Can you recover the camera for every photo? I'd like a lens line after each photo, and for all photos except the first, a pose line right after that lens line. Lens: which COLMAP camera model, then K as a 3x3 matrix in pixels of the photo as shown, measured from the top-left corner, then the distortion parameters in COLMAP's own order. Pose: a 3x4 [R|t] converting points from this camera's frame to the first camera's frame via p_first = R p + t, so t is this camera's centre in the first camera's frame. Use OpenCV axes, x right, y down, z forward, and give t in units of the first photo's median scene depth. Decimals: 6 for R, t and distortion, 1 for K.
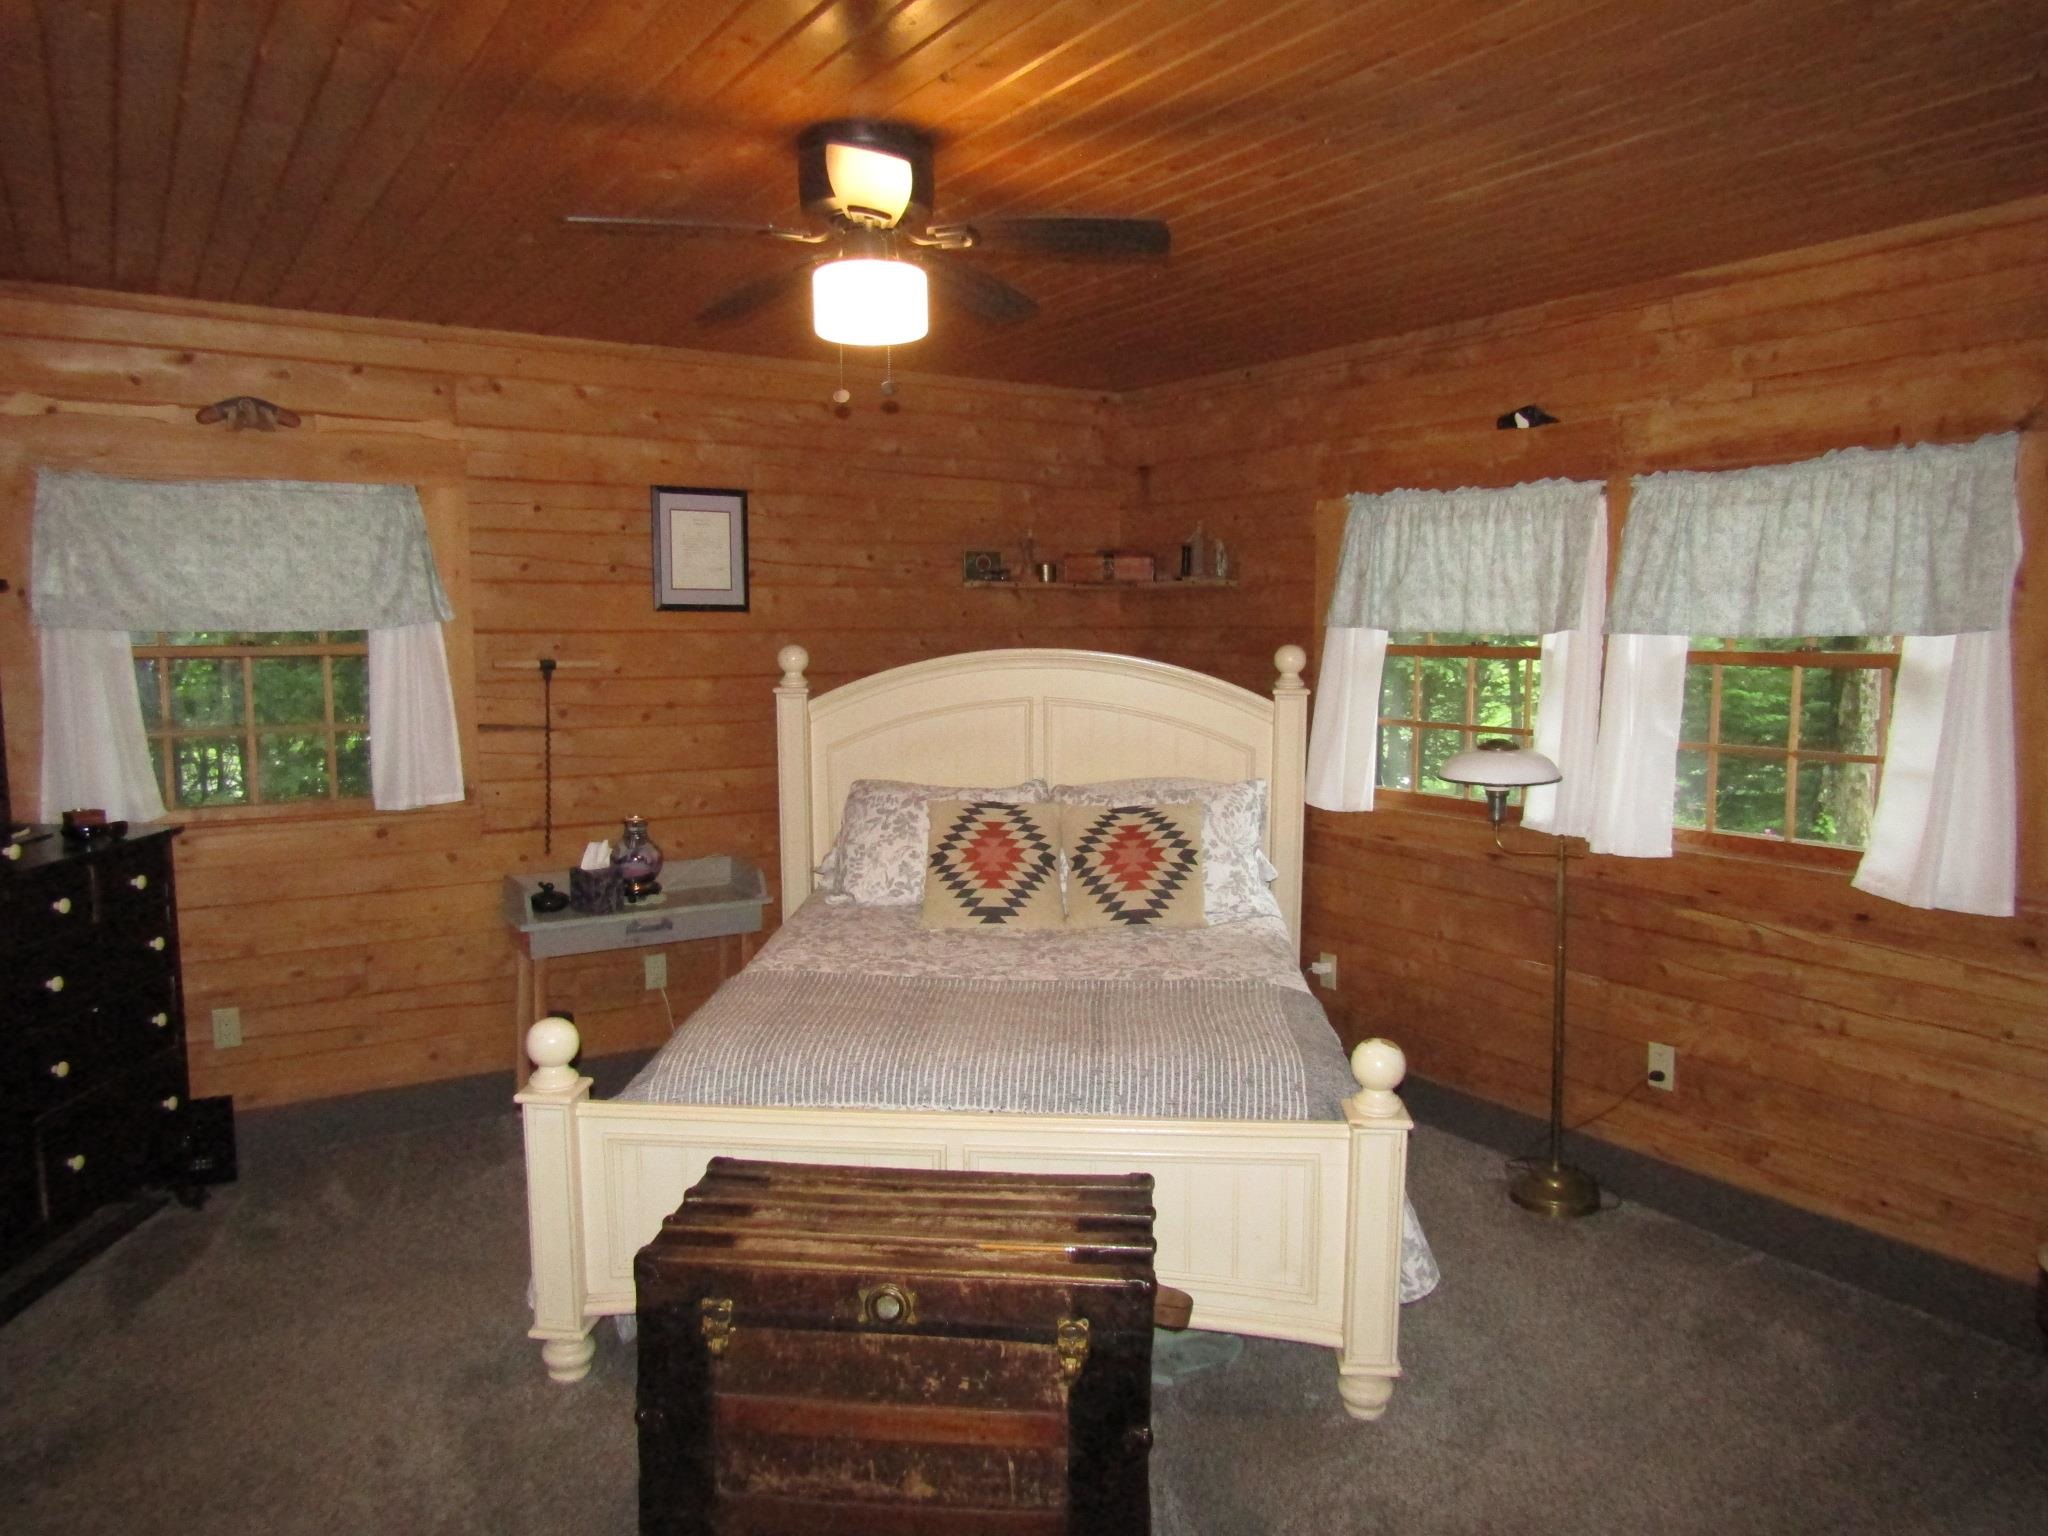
lens RADIAL K [[1448.5, 0, 1028.7], [0, 1448.5, 768.0], [0, 0, 1]] dist [-0.012688, 0.001042]
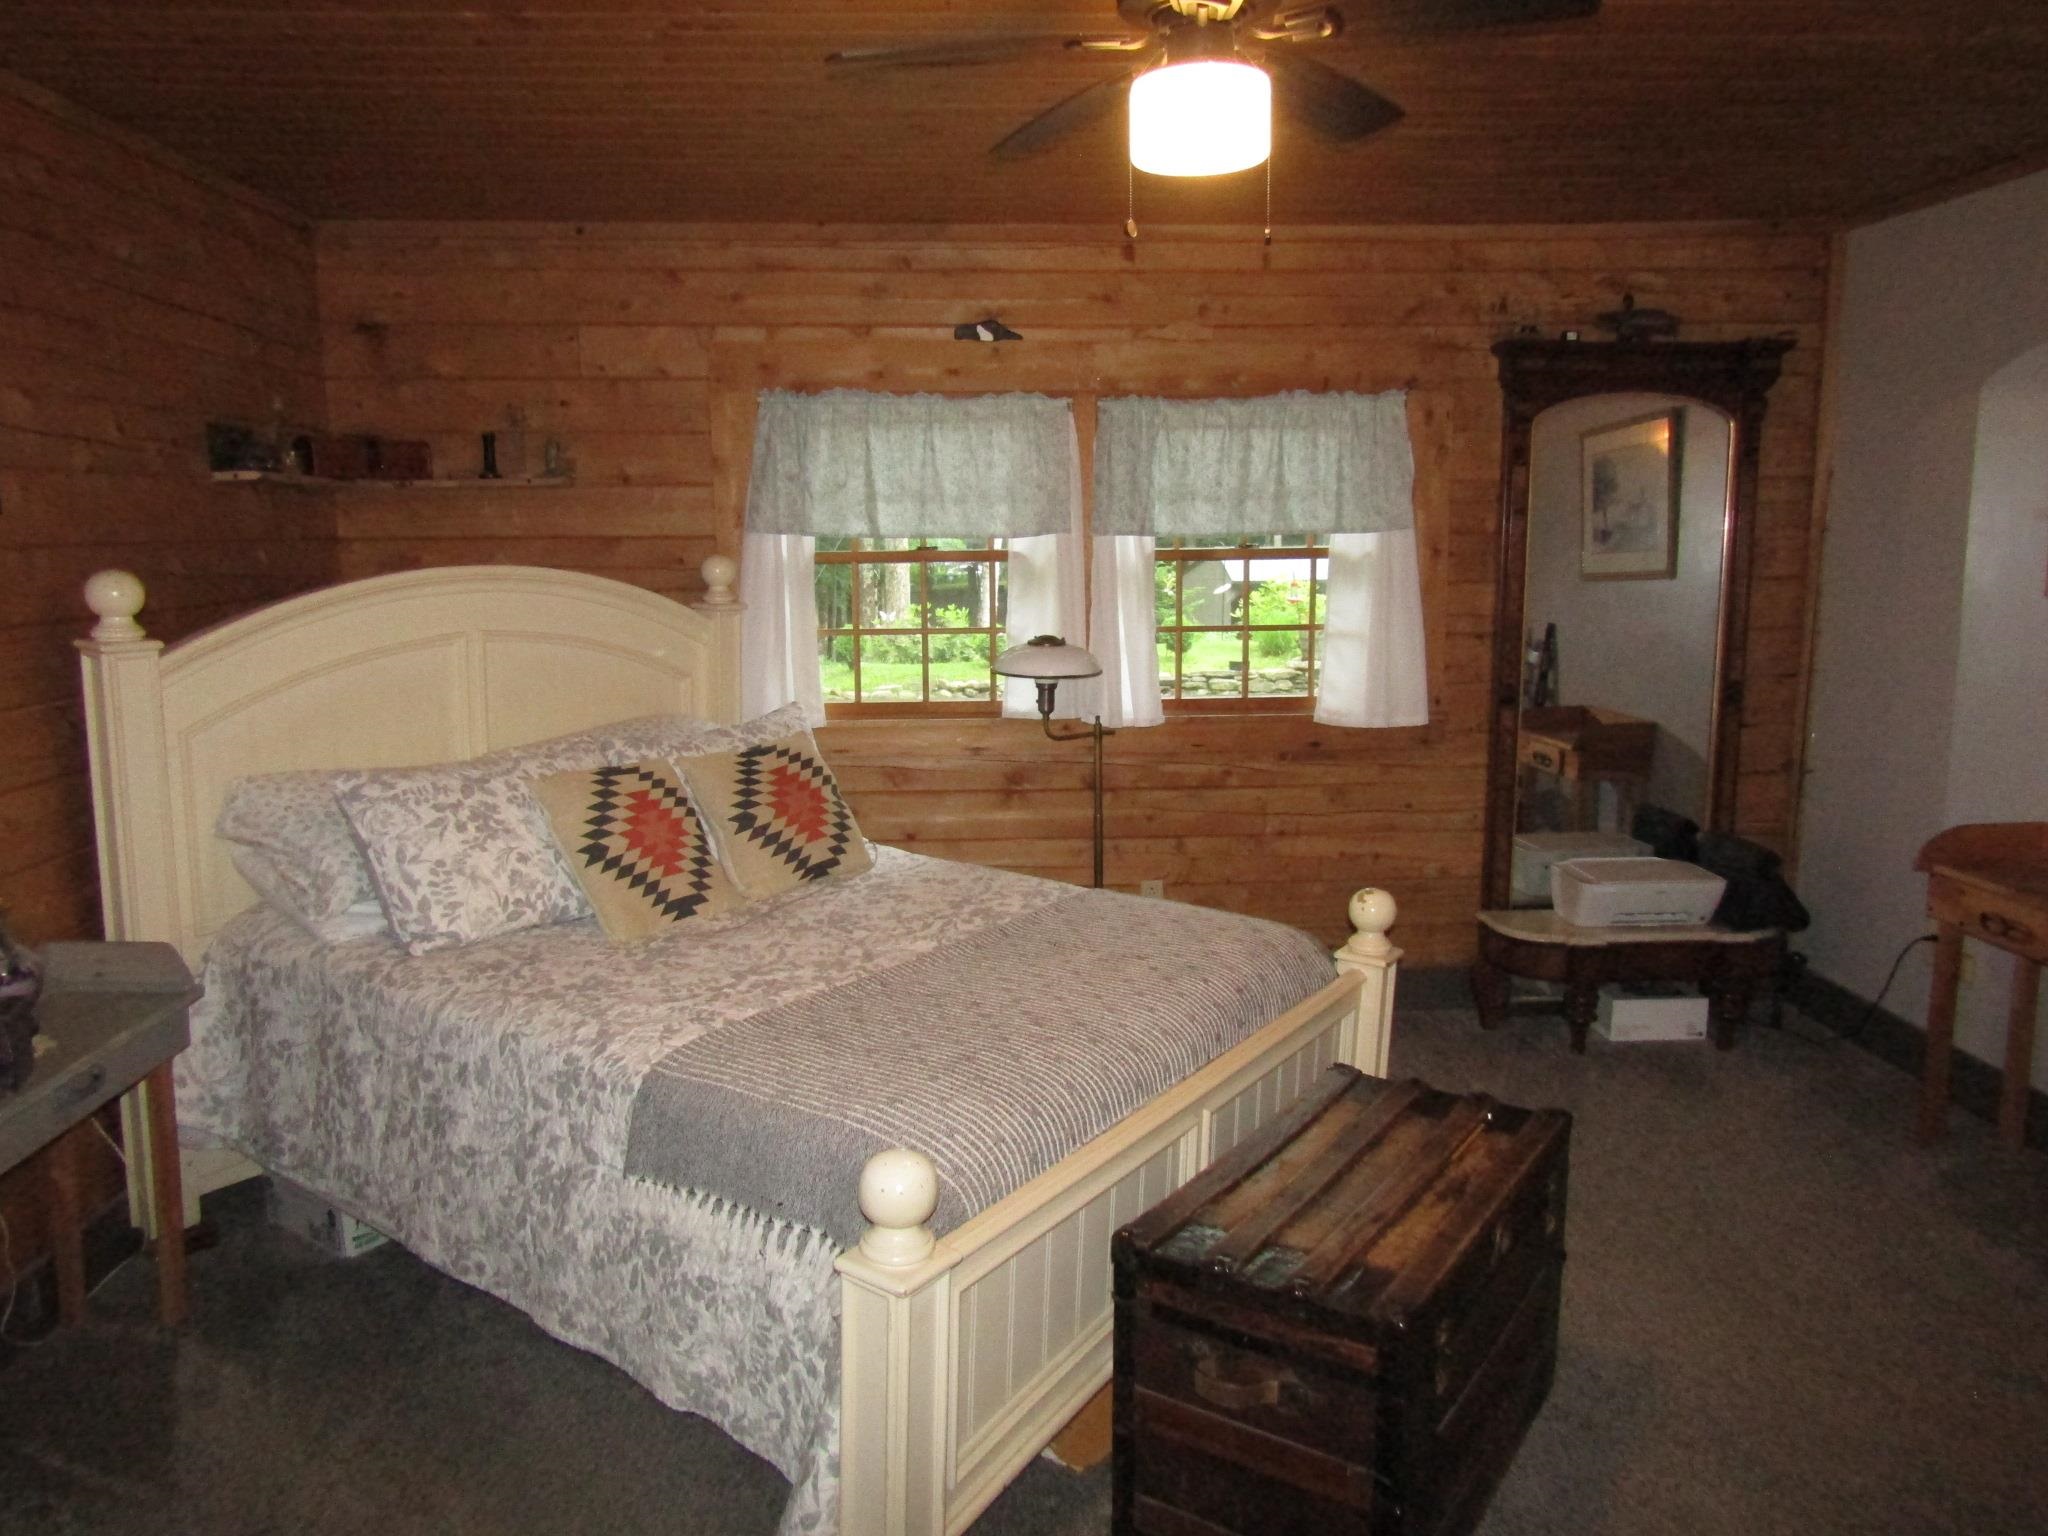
lens RADIAL K [[1448.5, 0, 1026.0], [0, 1448.5, 769.6], [0, 0, 1]] dist [-0.012688, 0.001042]
pose [[0.496502, -0.144985, 0.855842, -0.591242], [0.093740, 0.989142, 0.113185, -0.042636], [-0.862960, 0.024030, 0.504701, 0.450350]]
